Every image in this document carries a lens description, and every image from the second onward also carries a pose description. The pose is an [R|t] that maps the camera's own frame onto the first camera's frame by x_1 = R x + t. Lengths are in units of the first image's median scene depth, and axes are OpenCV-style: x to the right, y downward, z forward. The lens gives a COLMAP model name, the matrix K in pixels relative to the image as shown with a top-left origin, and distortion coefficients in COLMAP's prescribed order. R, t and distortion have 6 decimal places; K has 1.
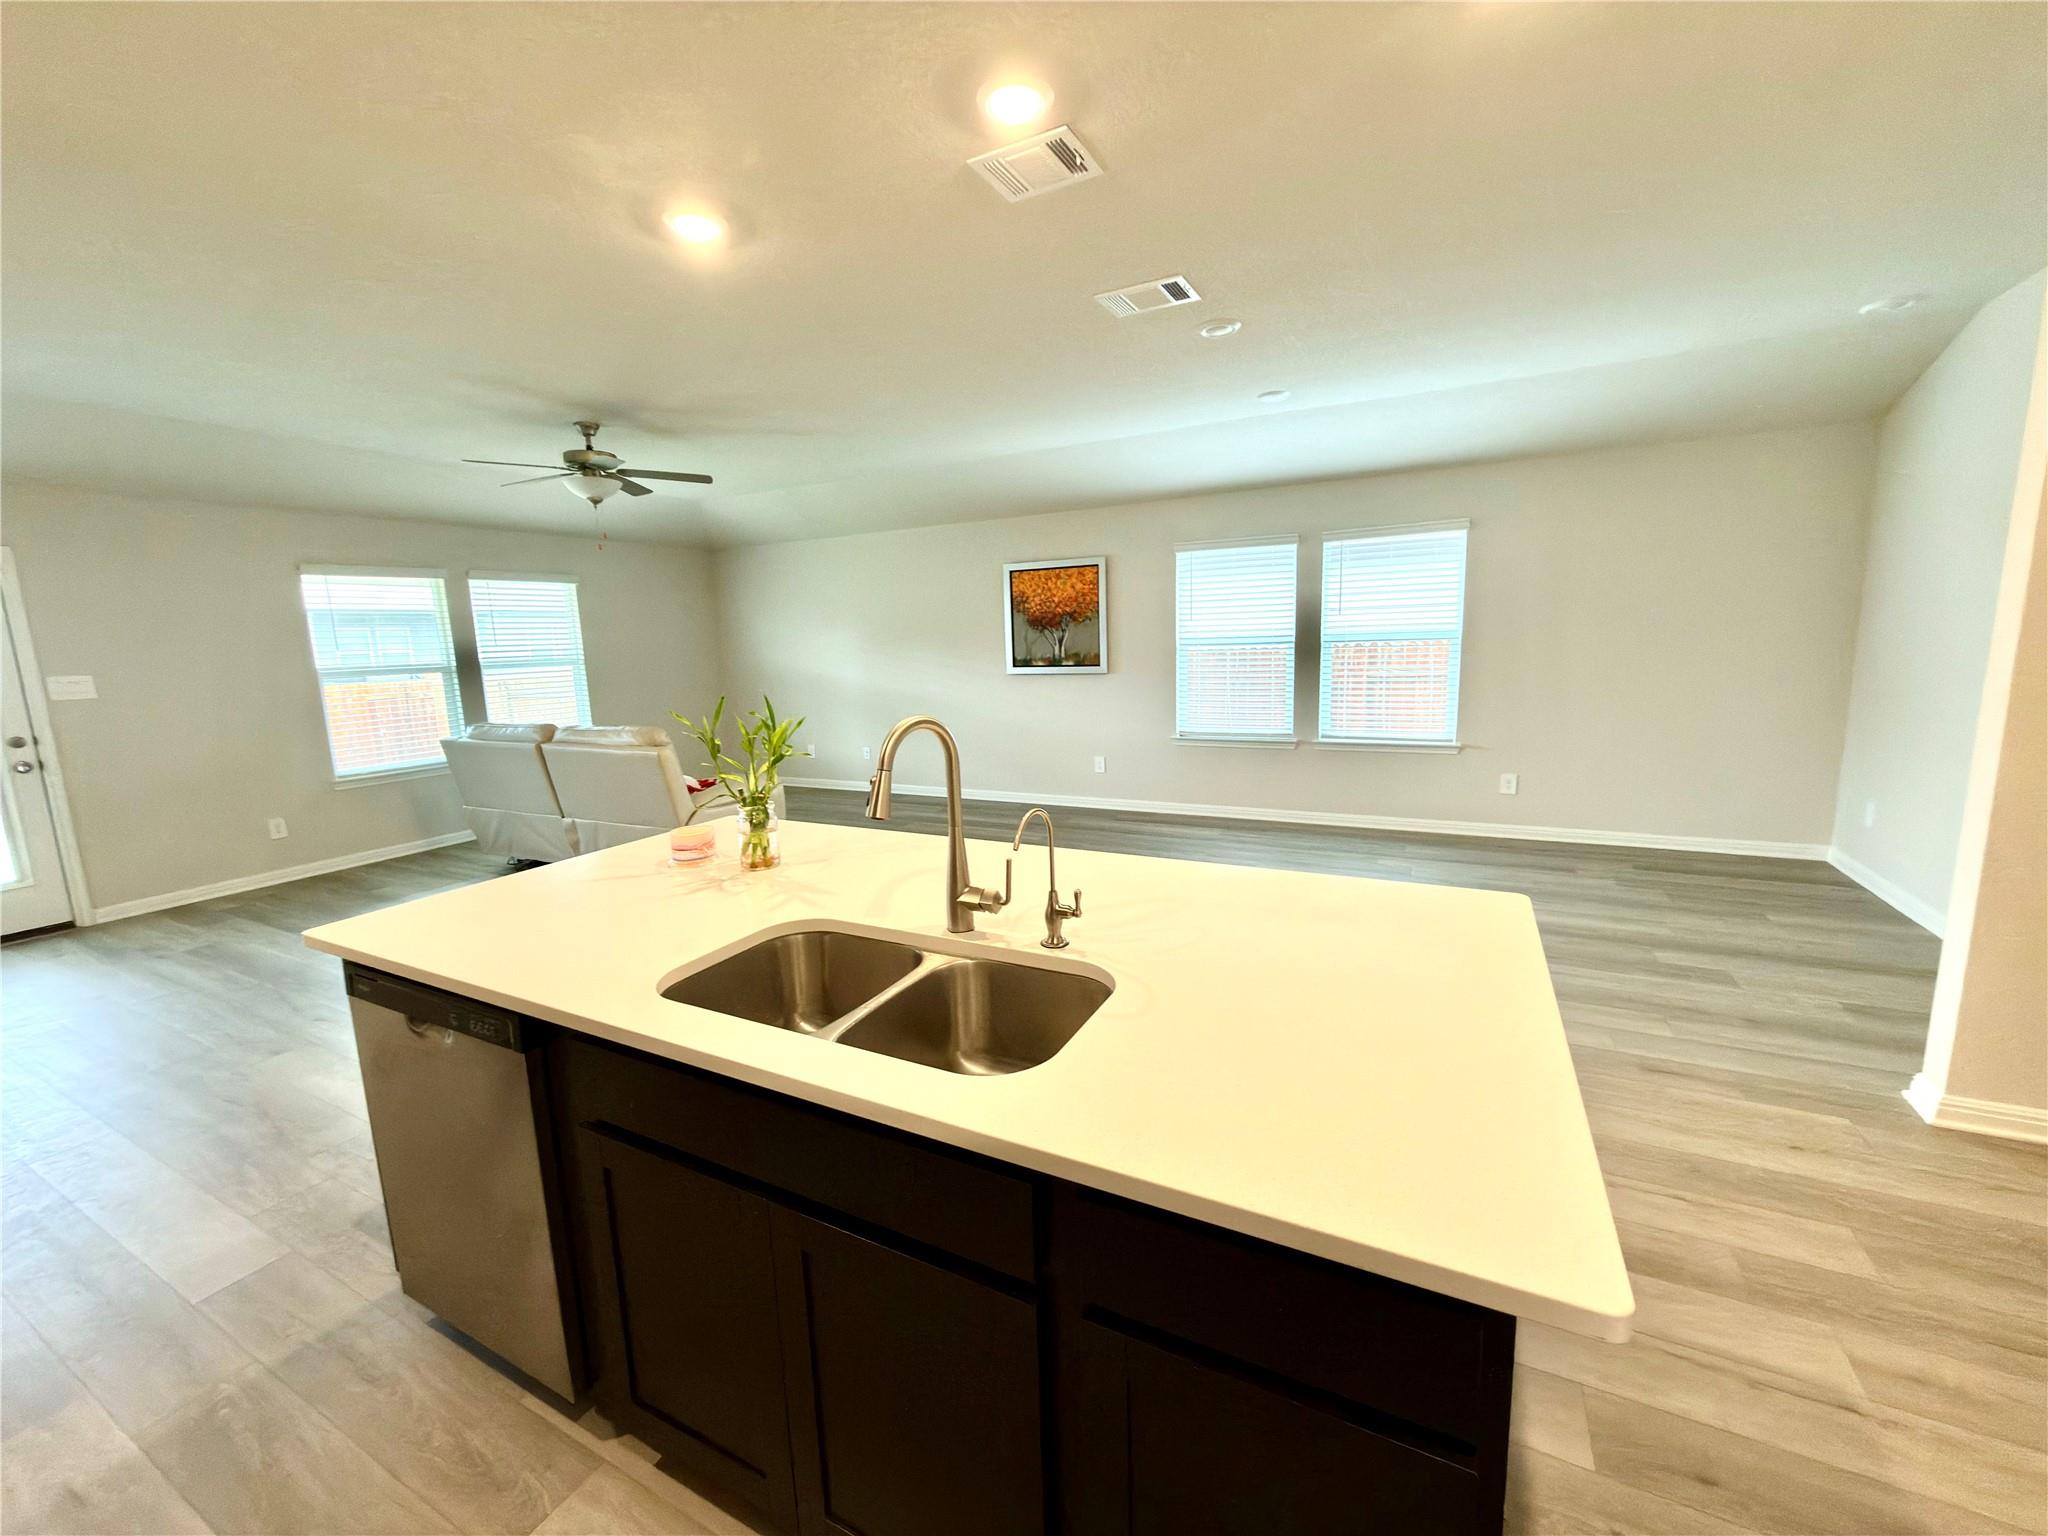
lens RADIAL K [[815.3, 0, 1020.9], [0, 815.3, 765.0], [0, 0, 1]] dist [-0.000997, 0.000189]
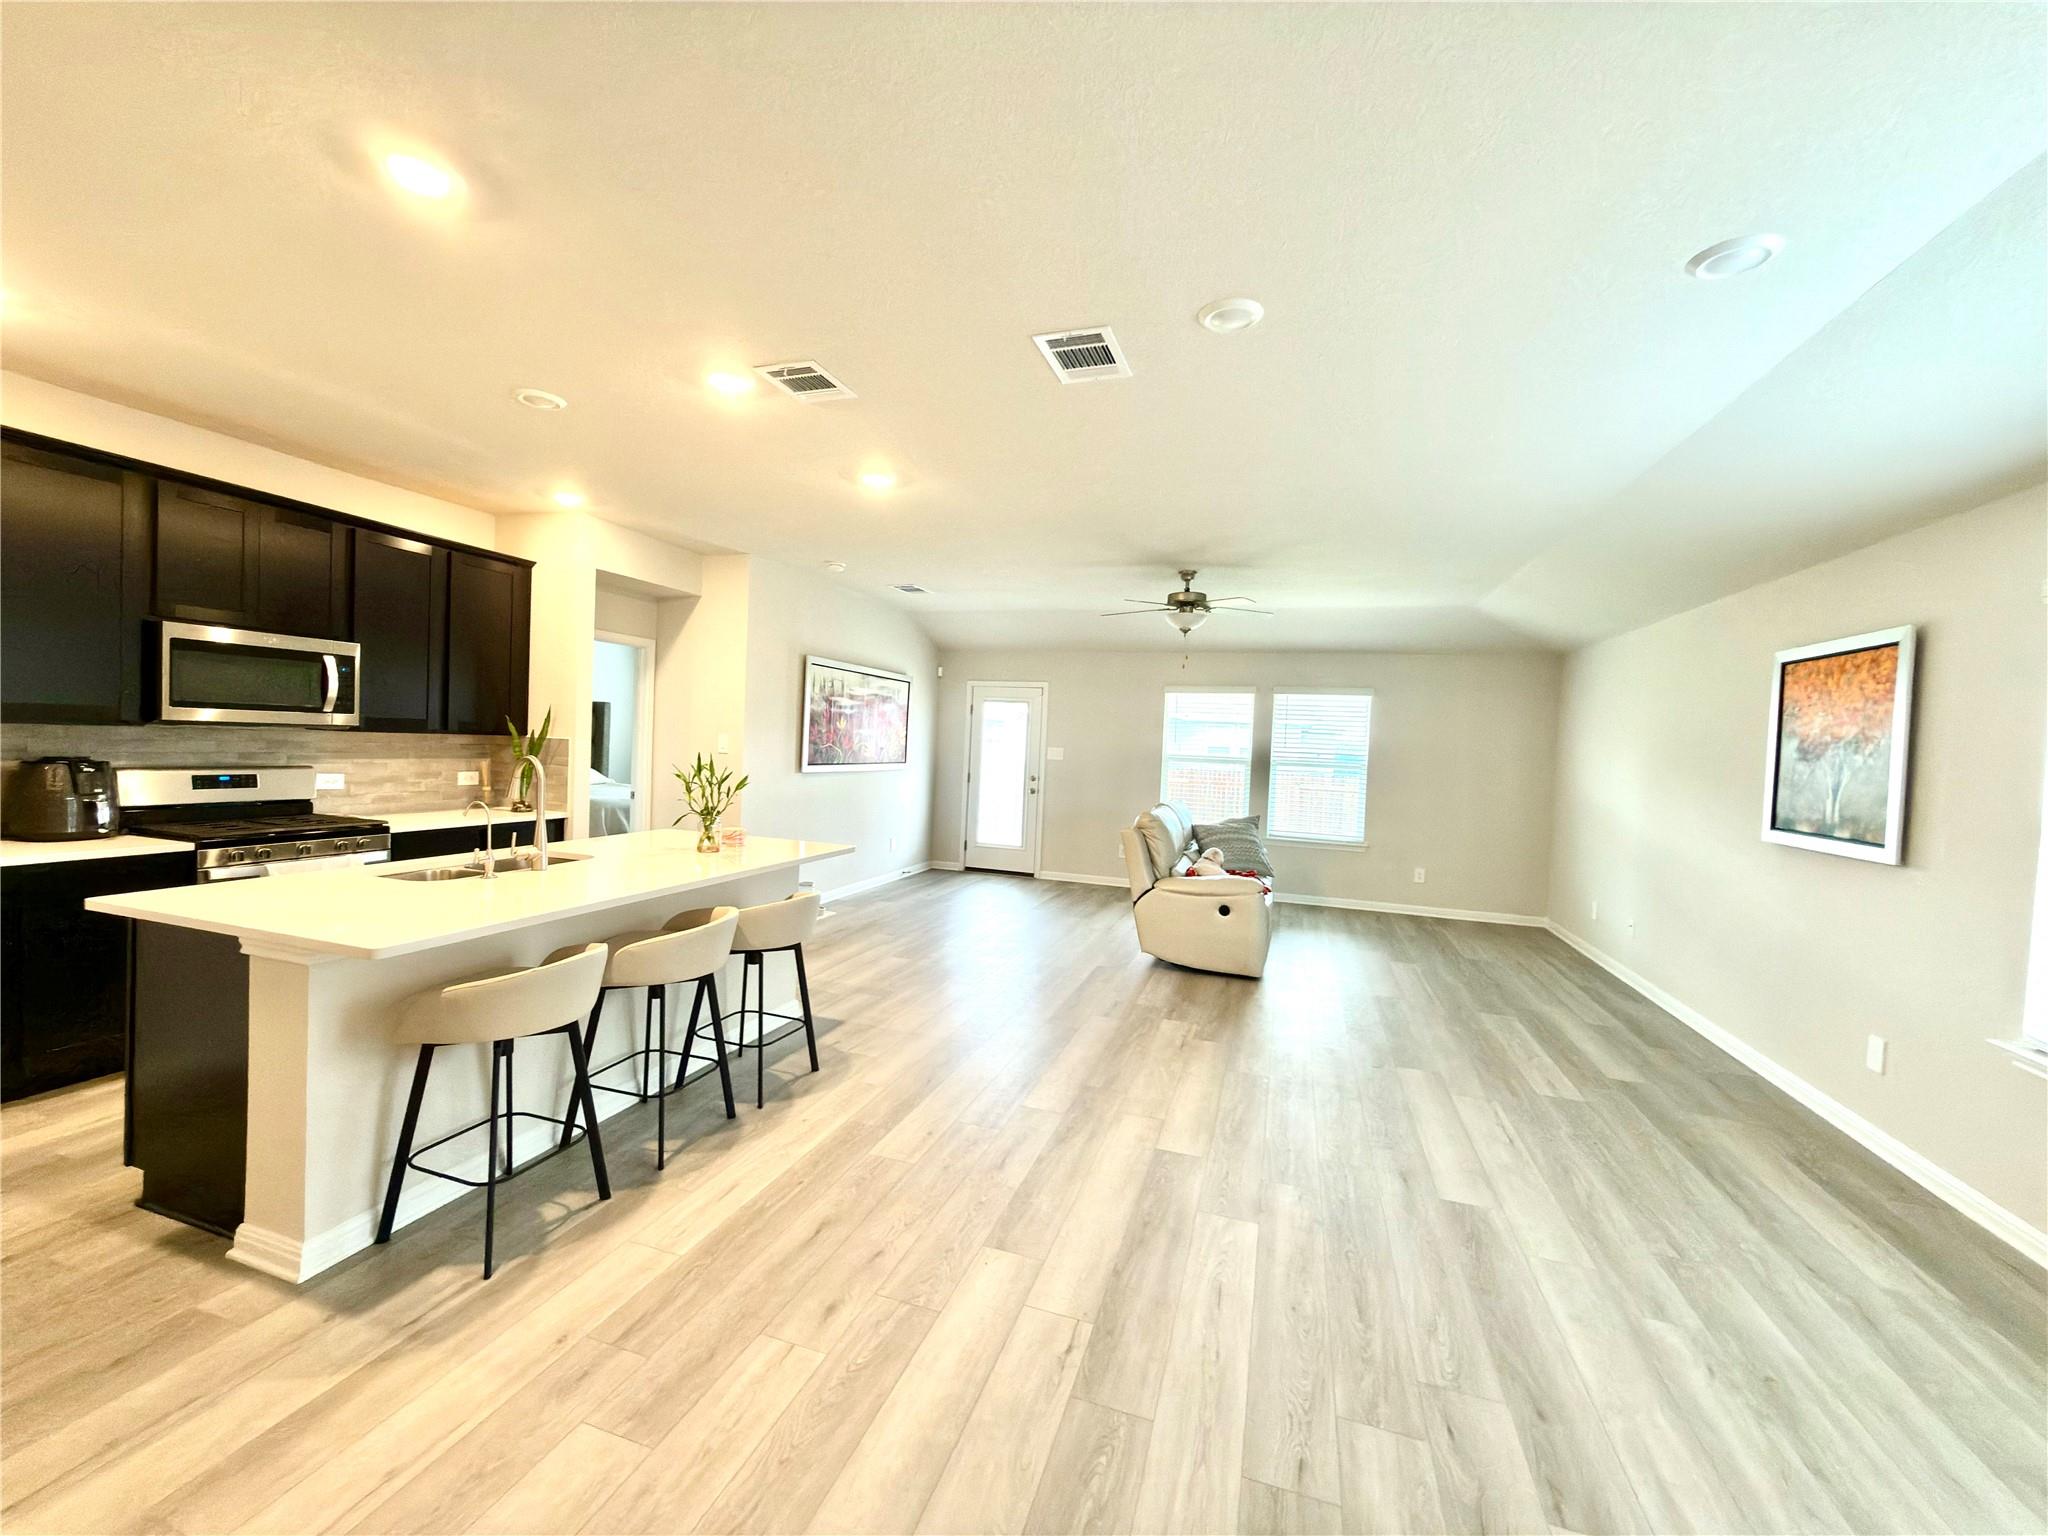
lens RADIAL K [[815.3, 0, 1025.3], [0, 815.3, 769.1], [0, 0, 1]] dist [-0.000997, 0.000189]
pose [[0.161975, 0.074001, -0.984016, 0.533636], [-0.203984, 0.978157, 0.039984, -0.092086], [0.965481, 0.194247, 0.173532, 0.464178]]
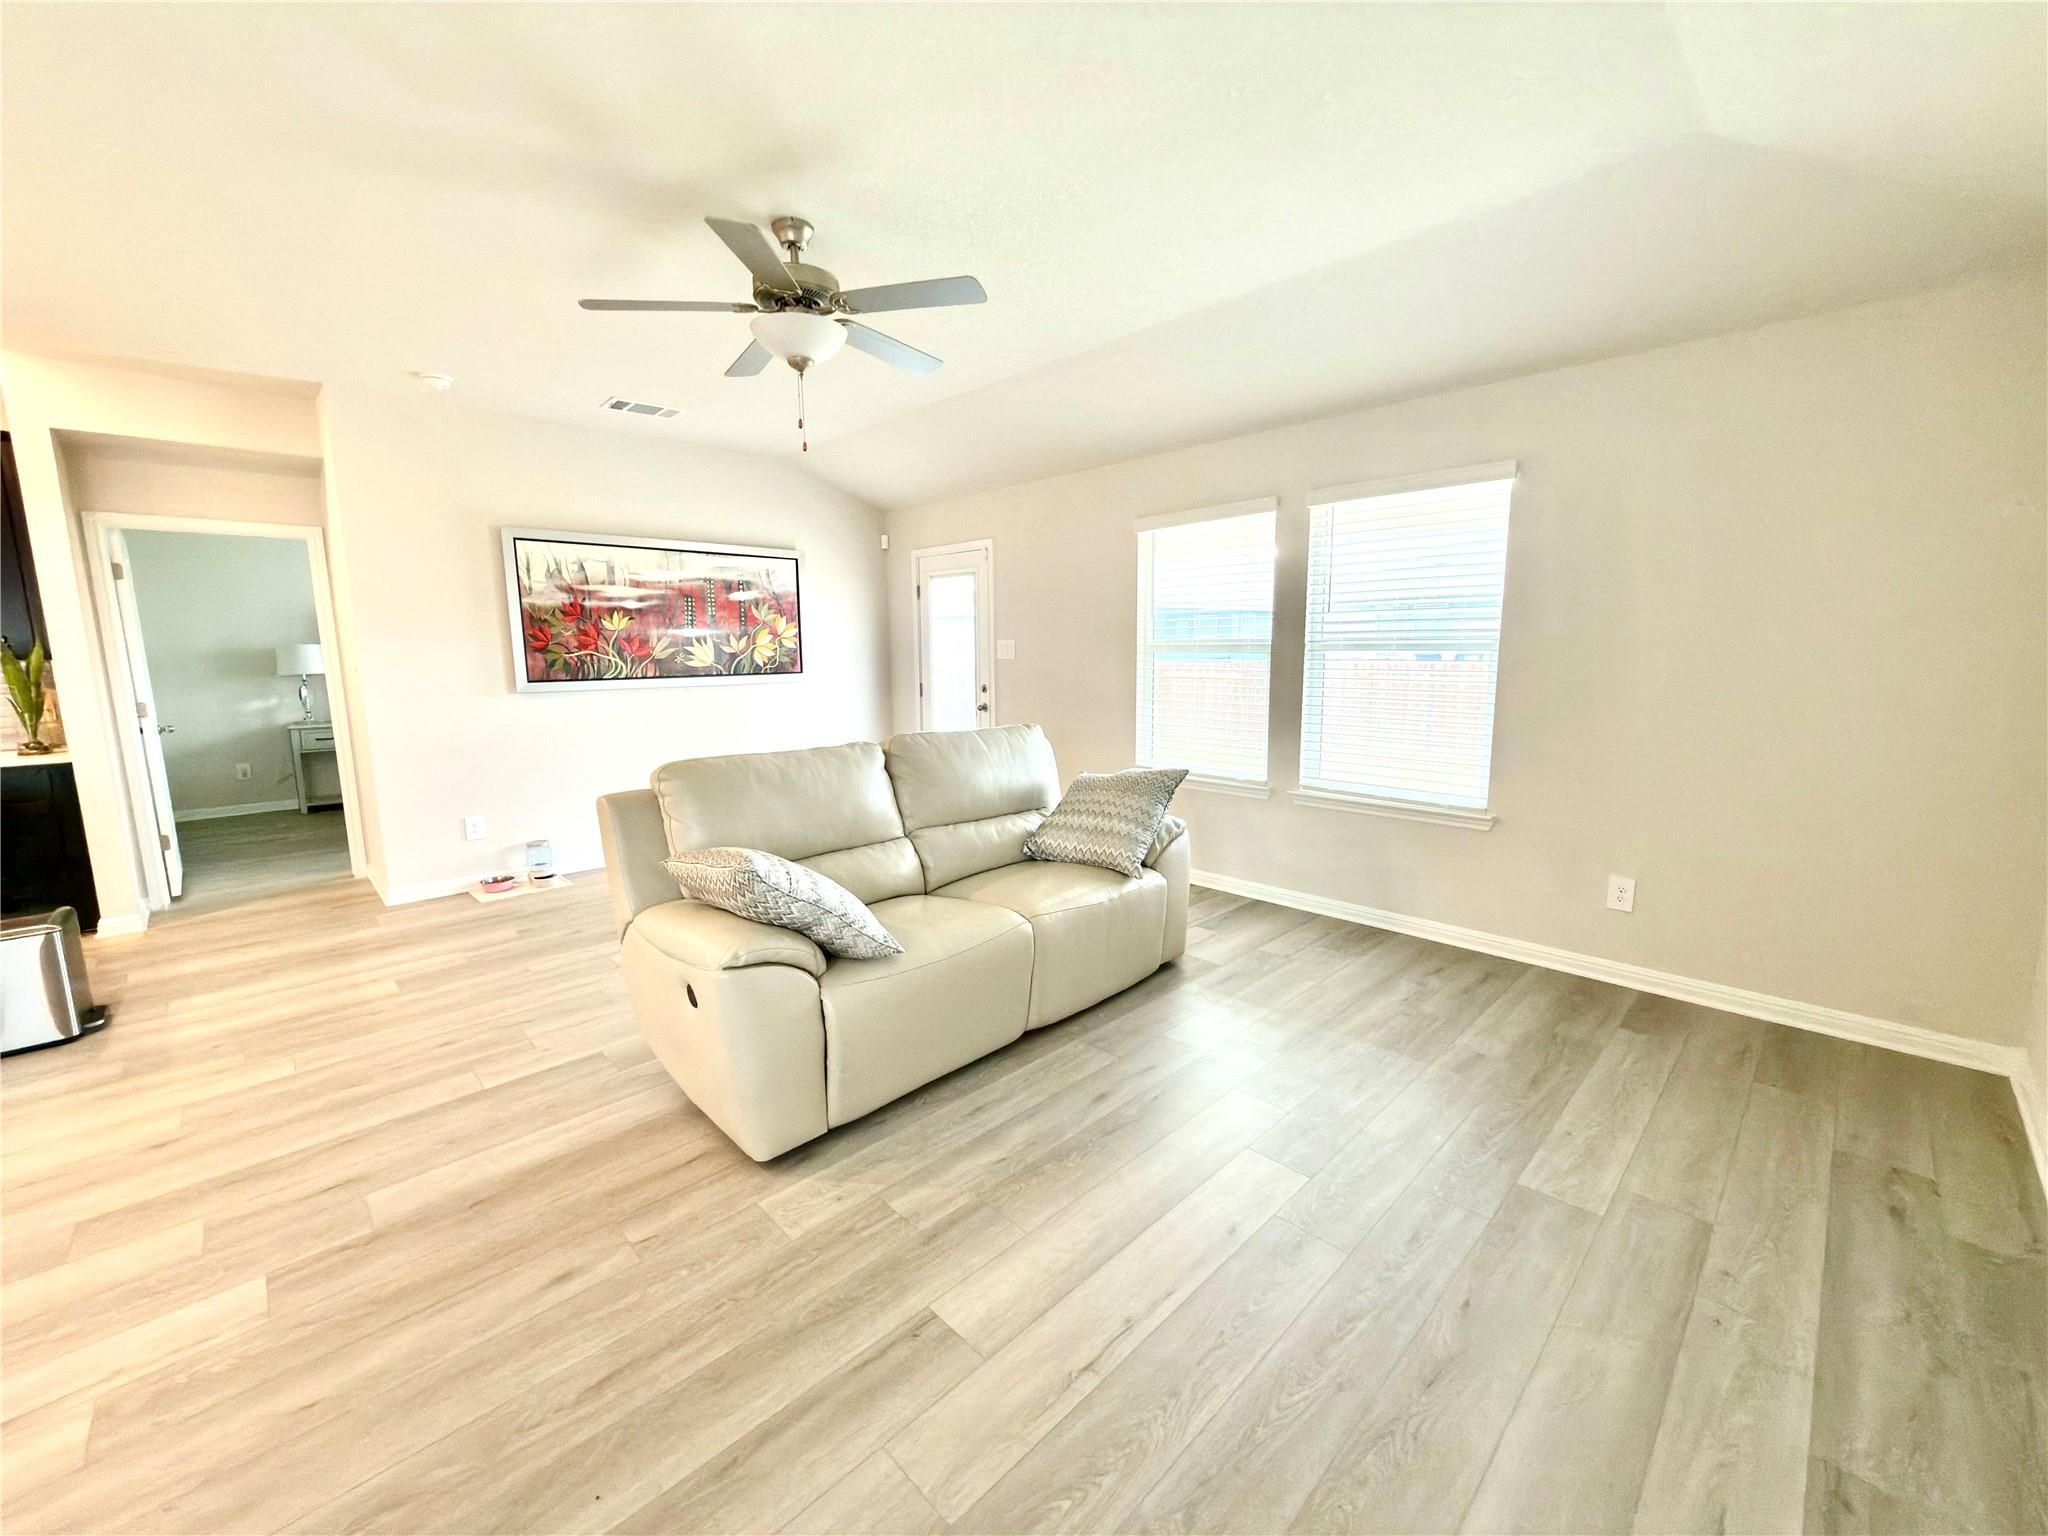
lens RADIAL K [[815.3, 0, 1024.6], [0, 815.3, 764.9], [0, 0, 1]] dist [-0.000997, 0.000189]
pose [[-0.312407, 0.176755, -0.933359, 0.011012], [-0.128127, 0.965718, 0.225769, -0.158847], [0.941268, 0.190121, -0.279050, 1.071771]]
